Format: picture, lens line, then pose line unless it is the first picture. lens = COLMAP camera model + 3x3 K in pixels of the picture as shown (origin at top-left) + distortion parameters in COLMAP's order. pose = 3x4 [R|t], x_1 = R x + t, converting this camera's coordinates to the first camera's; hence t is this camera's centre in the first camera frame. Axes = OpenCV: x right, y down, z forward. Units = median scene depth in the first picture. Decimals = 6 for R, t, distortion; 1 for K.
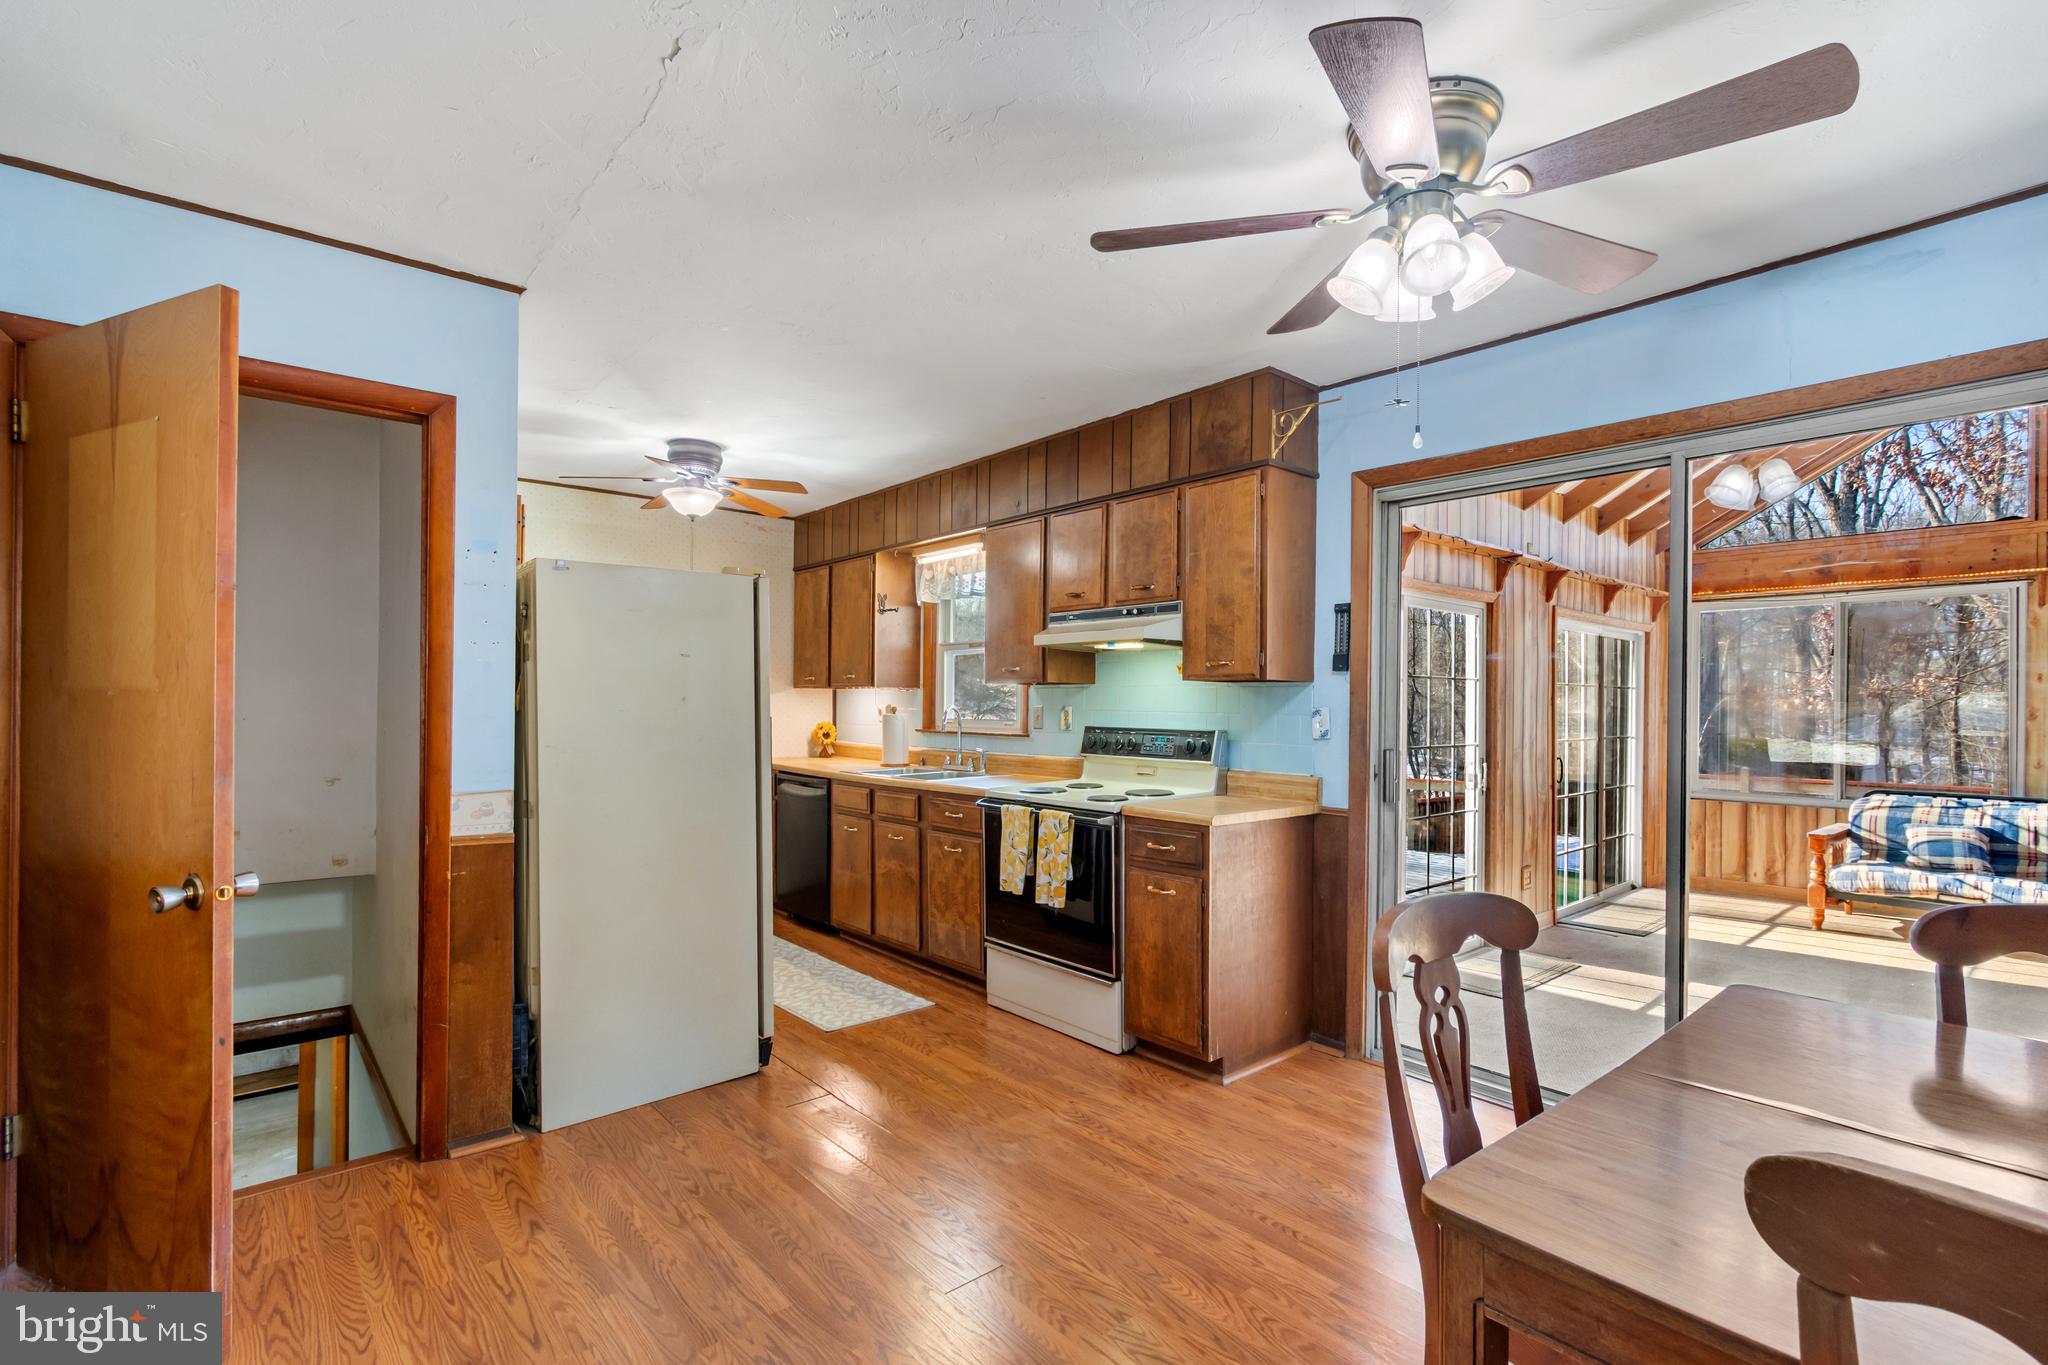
lens RADIAL K [[952.5, 0, 1029.2], [0, 952.5, 700.4], [0, 0, 1]] dist [-0.000297, -0.000311]
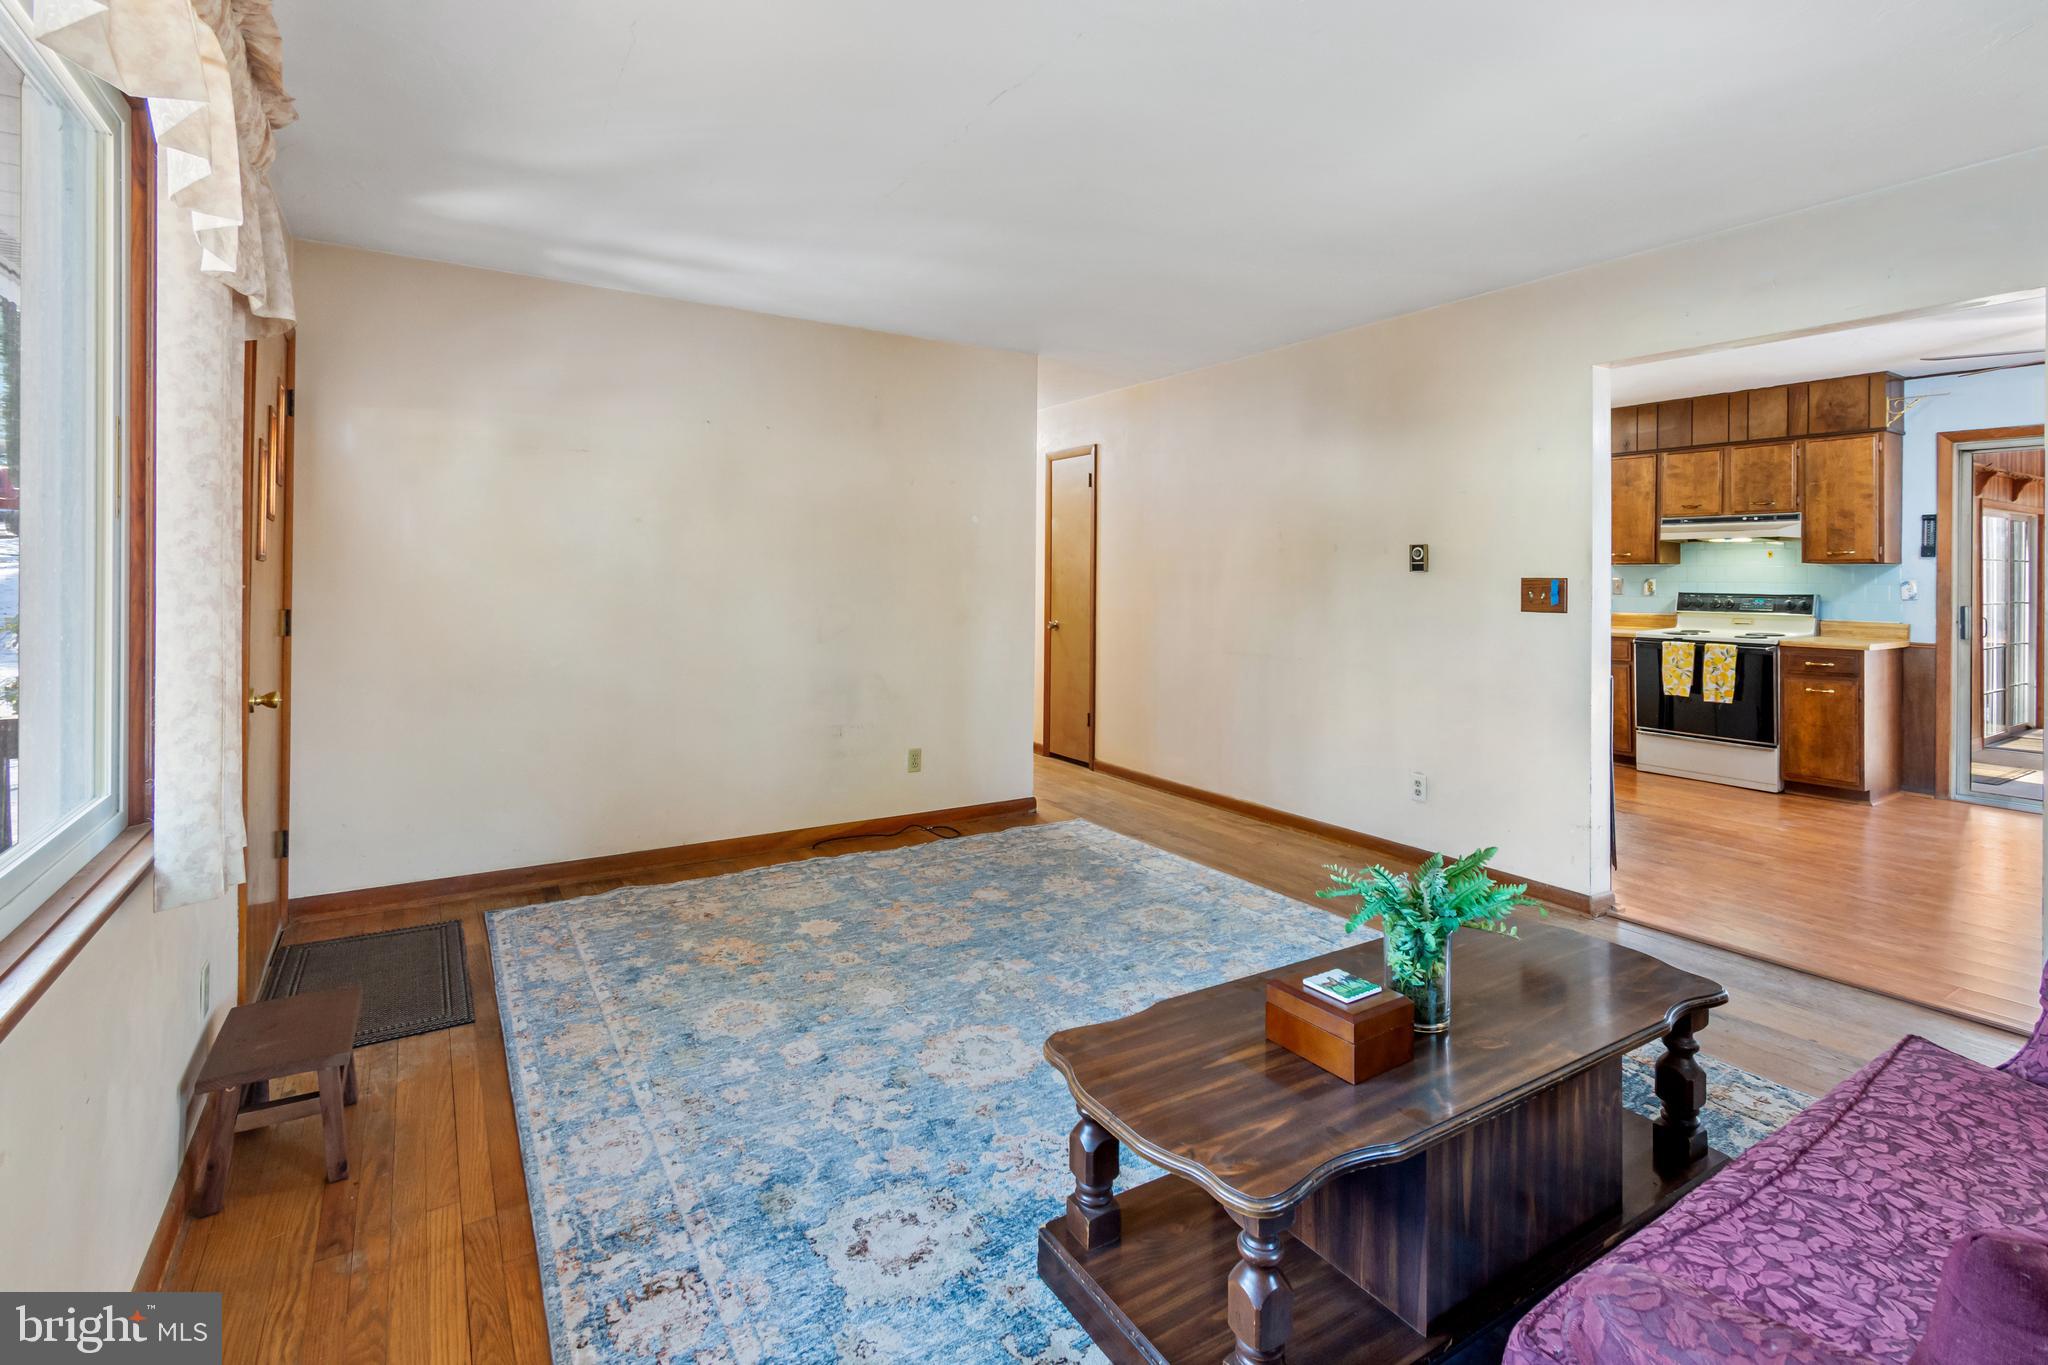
lens RADIAL K [[958.8, 0, 1001.8], [0, 958.8, 566.8], [0, 0, 1]] dist [-0.003076, -0.000910]
pose [[0.987551, -0.004774, -0.157225, -0.860518], [0.004092, 0.999981, -0.004659, -0.011909], [0.157244, 0.003958, 0.987552, -0.742577]]
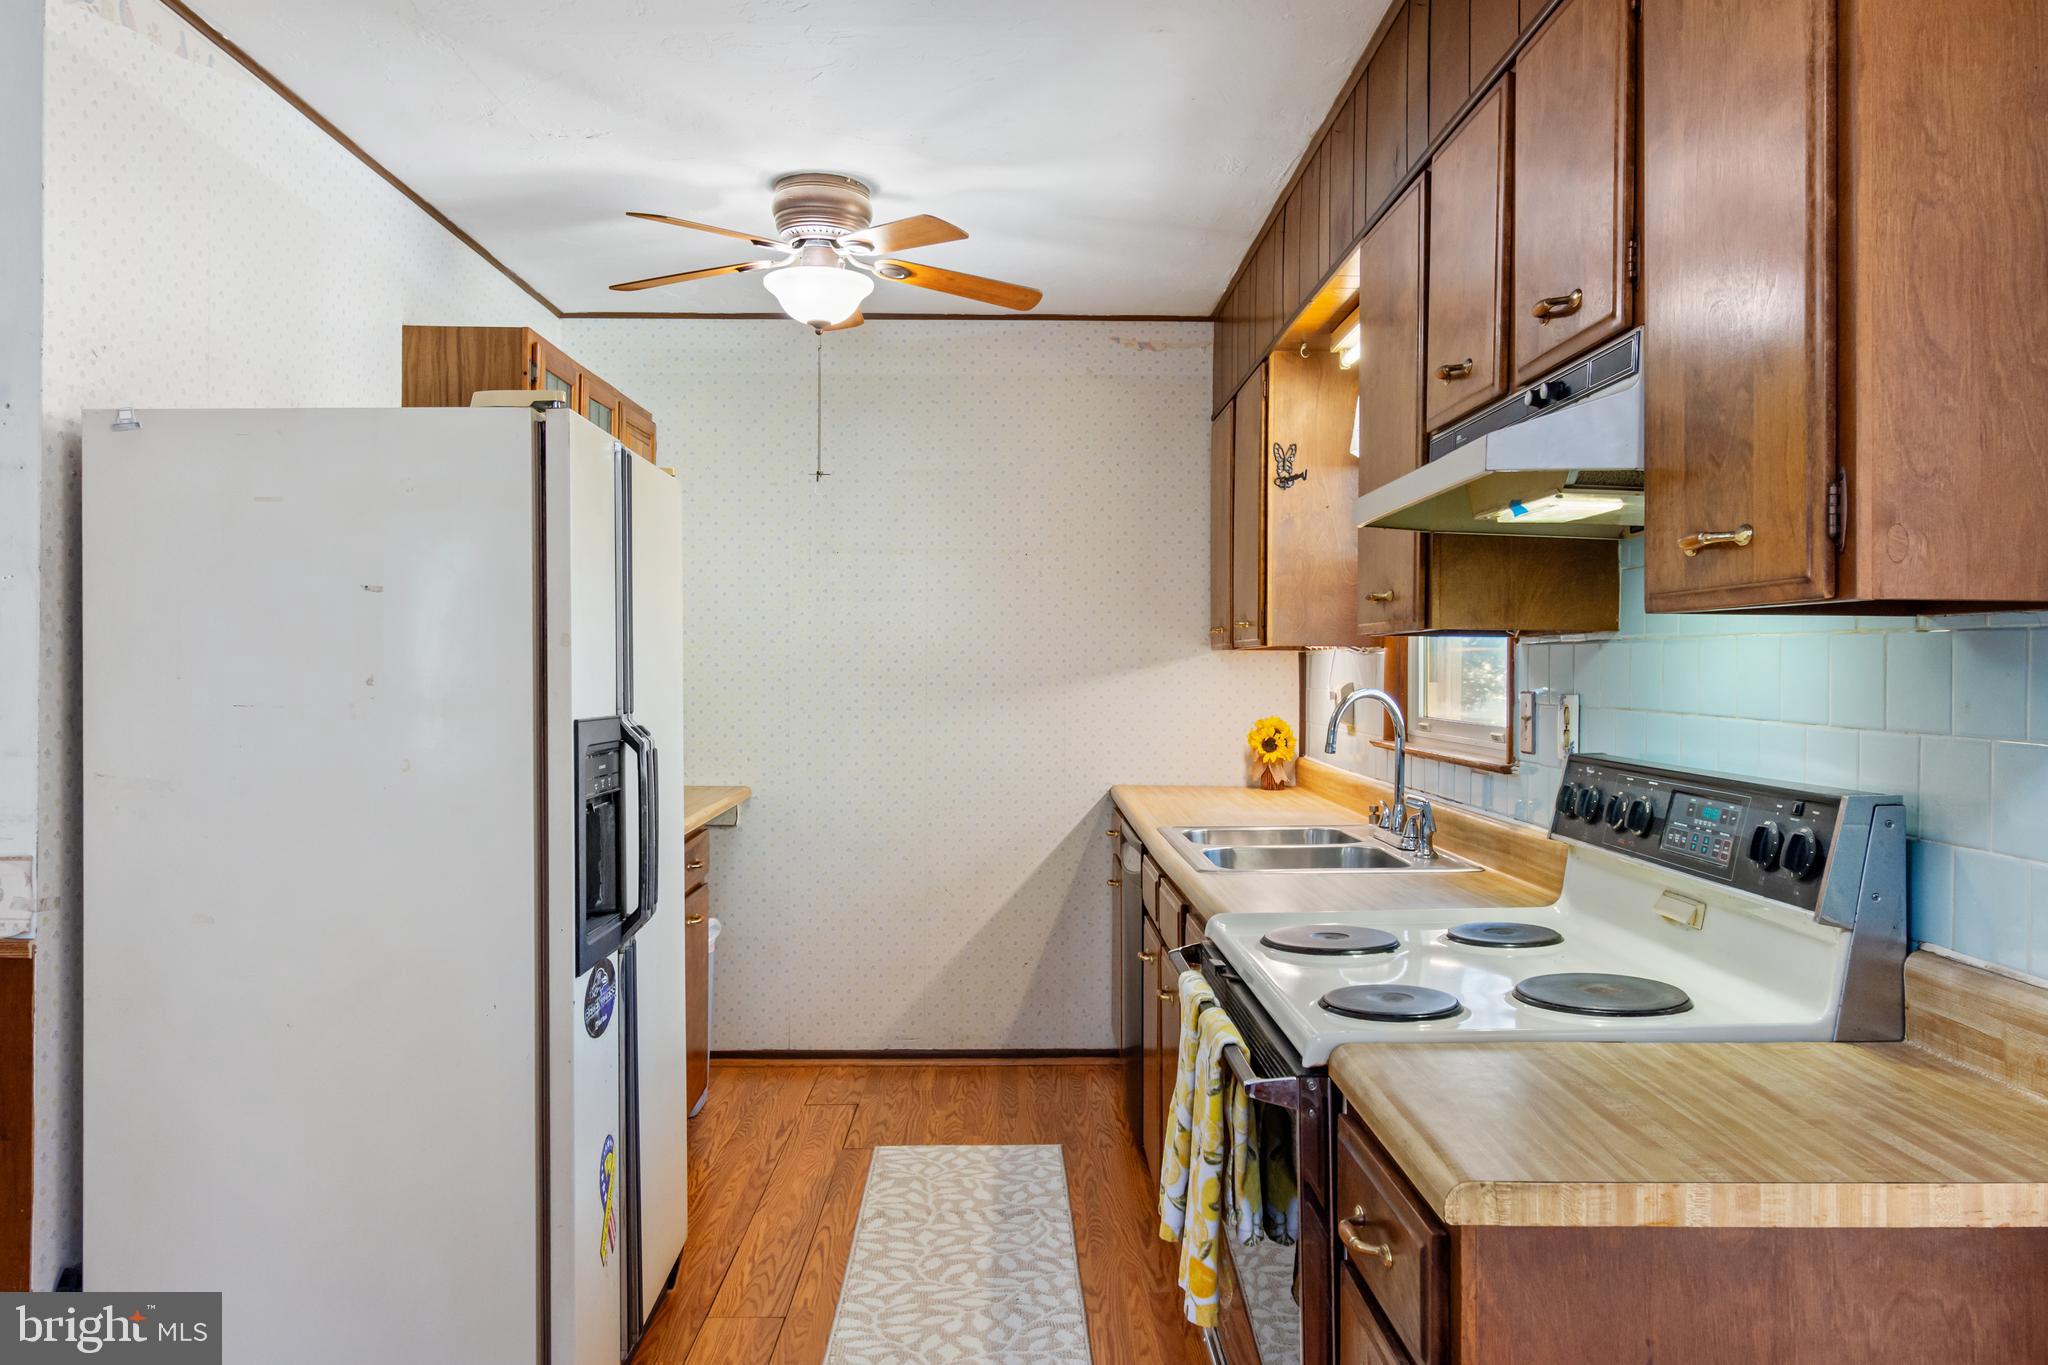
lens RADIAL K [[1467.6, 0, 1024.0], [0, 1467.6, 682.5], [0, 0, 1]] dist [0.002352, -0.000230]
pose [[0.769383, -0.000005, -0.638787, 0.279221], [0.007463, 0.999932, 0.008981, -0.005215], [0.638744, -0.011678, 0.769331, 0.535444]]
